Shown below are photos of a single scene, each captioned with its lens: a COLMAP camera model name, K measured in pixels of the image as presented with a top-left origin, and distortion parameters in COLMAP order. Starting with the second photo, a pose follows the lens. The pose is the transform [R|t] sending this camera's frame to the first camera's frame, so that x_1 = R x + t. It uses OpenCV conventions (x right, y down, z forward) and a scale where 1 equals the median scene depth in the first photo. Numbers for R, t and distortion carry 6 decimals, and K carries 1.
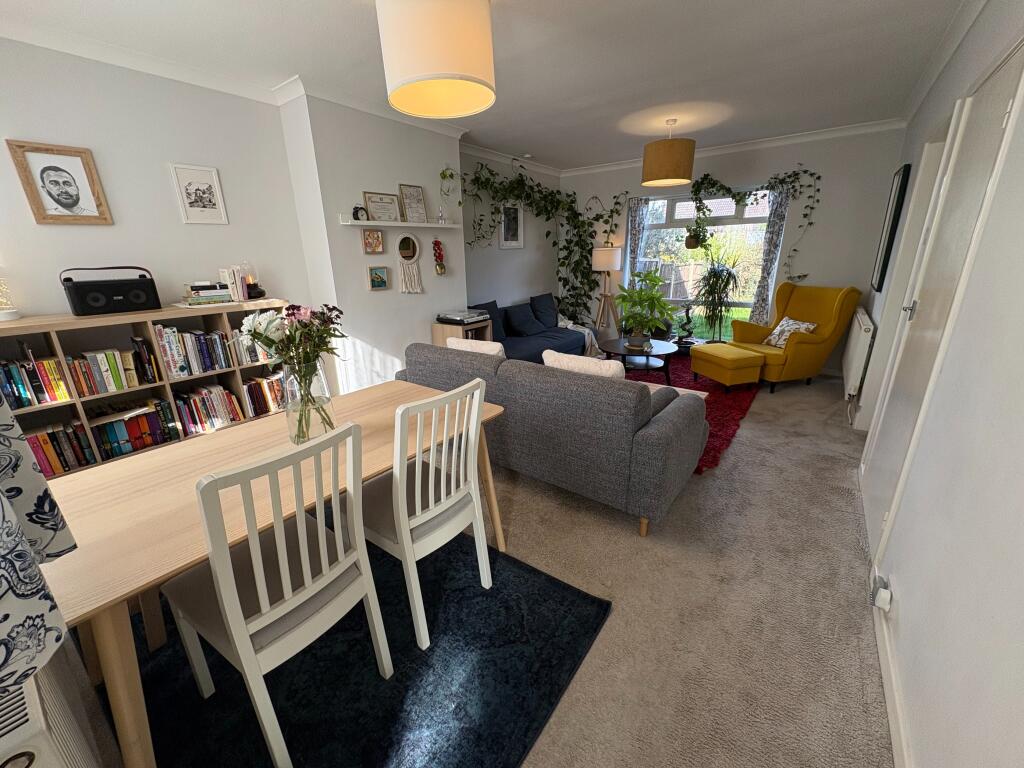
lens RADIAL K [[405.8, 0, 512.1], [0, 405.8, 383.6], [0, 0, 1]] dist [-0.000286, -0.000154]
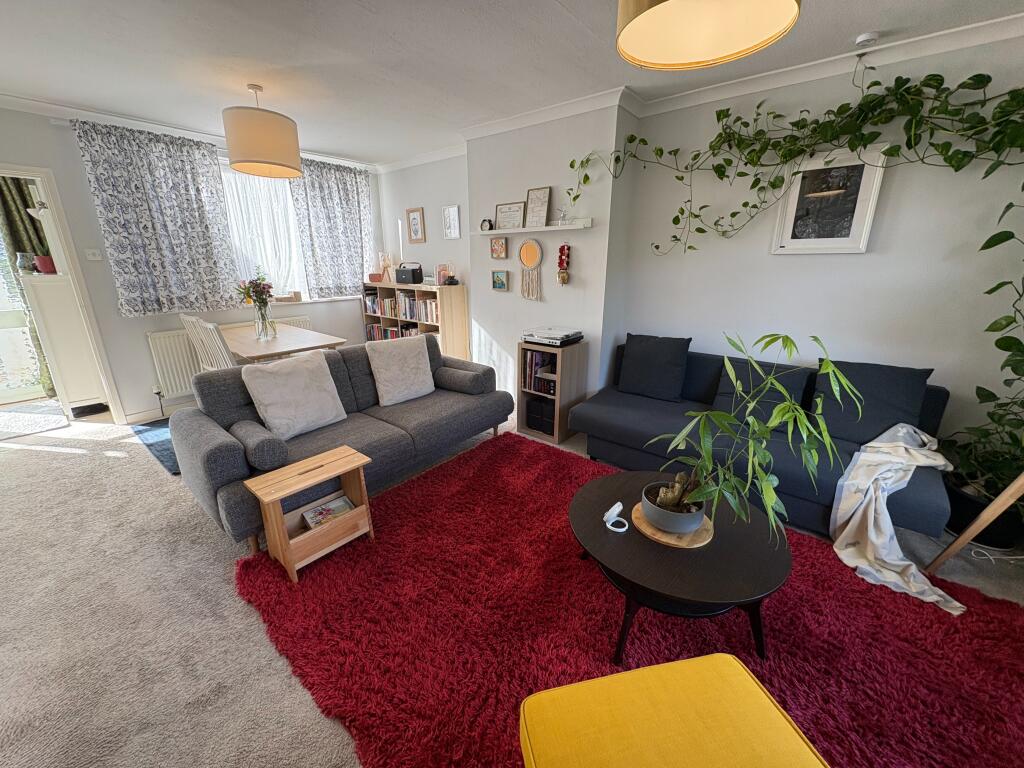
lens RADIAL K [[405.8, 0, 510.8], [0, 405.8, 384.8], [0, 0, 1]] dist [-0.000286, -0.000154]
pose [[-0.039032, 0.317903, -0.947319, 0.700099], [-0.306492, 0.898535, 0.314160, -0.308579], [0.951072, 0.302609, 0.062363, 0.889751]]
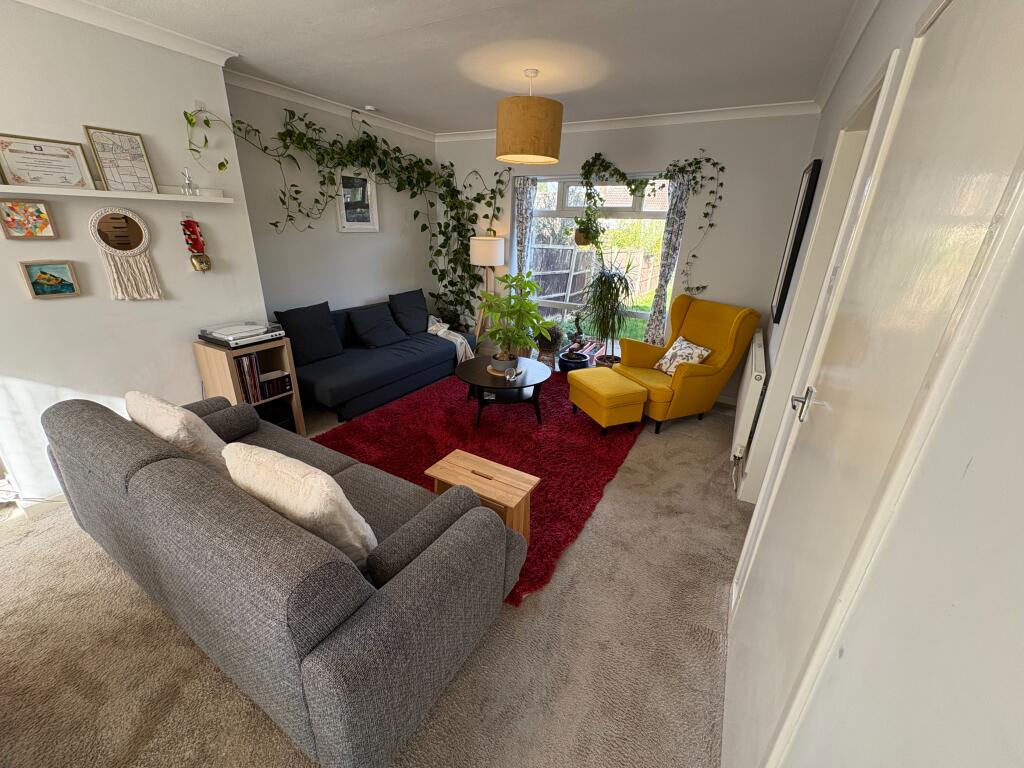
lens RADIAL K [[405.8, 0, 512.4], [0, 405.8, 383.4], [0, 0, 1]] dist [-0.000286, -0.000154]
pose [[0.990499, 0.006625, 0.137363, 0.242557], [-0.014893, 0.998132, 0.059251, -0.126123], [-0.136714, -0.060734, 0.988747, 0.238267]]
